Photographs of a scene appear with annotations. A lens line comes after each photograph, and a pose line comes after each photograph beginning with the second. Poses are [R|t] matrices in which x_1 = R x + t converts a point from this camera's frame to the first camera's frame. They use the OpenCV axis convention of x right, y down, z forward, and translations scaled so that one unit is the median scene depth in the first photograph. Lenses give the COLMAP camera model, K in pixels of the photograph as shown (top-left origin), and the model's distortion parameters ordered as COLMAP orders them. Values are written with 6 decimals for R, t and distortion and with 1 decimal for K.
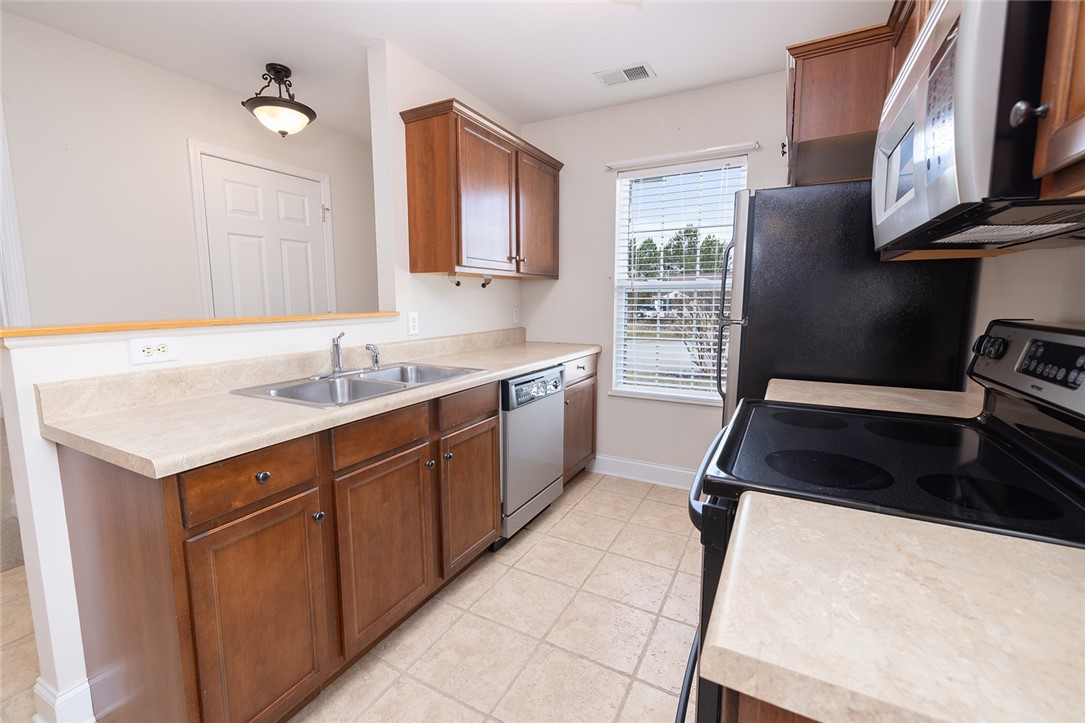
lens RADIAL K [[459.1, 0, 540.5], [0, 459.1, 352.5], [0, 0, 1]] dist [-0.000309, -0.000077]
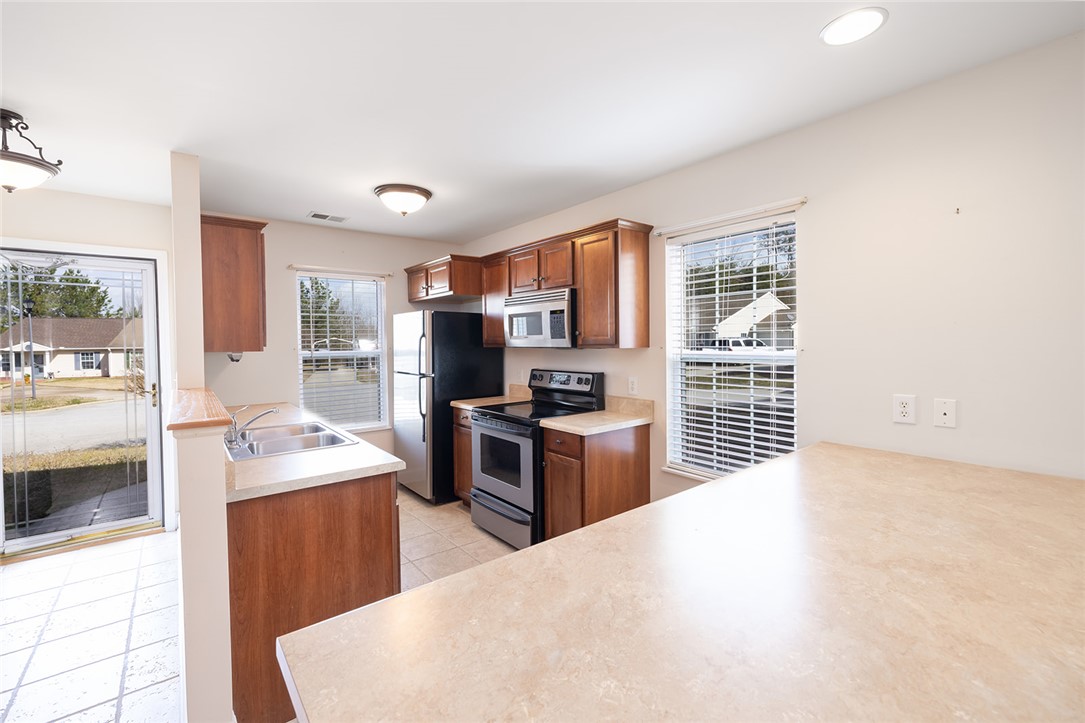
lens RADIAL K [[459.1, 0, 540.5], [0, 459.1, 352.5], [0, 0, 1]] dist [-0.000309, -0.000077]
pose [[0.393486, -0.027725, 0.918913, -0.883243], [0.121317, 0.992370, -0.022007, -0.048139], [-0.911291, 0.120139, 0.393847, -0.140176]]
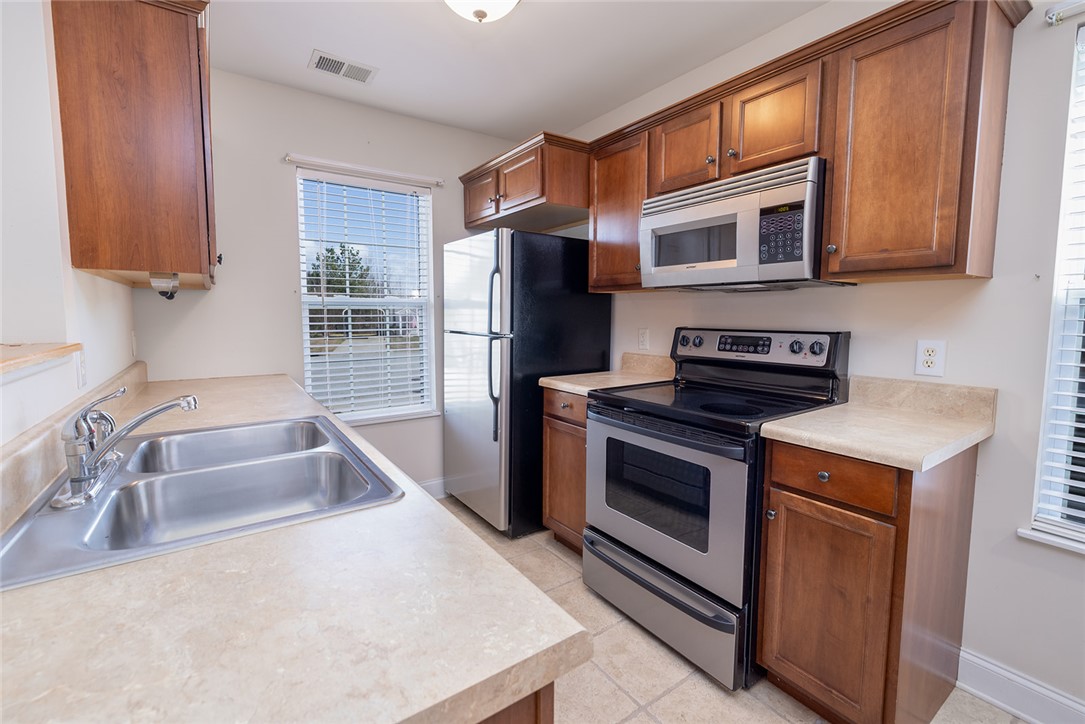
lens RADIAL K [[459.1, 0, 540.5], [0, 459.1, 353.0], [0, 0, 1]] dist [-0.000309, -0.000077]
pose [[0.446800, -0.074871, 0.891496, -0.468240], [0.104412, 0.994046, 0.031154, -0.038073], [-0.888520, 0.079163, 0.451957, 0.289826]]
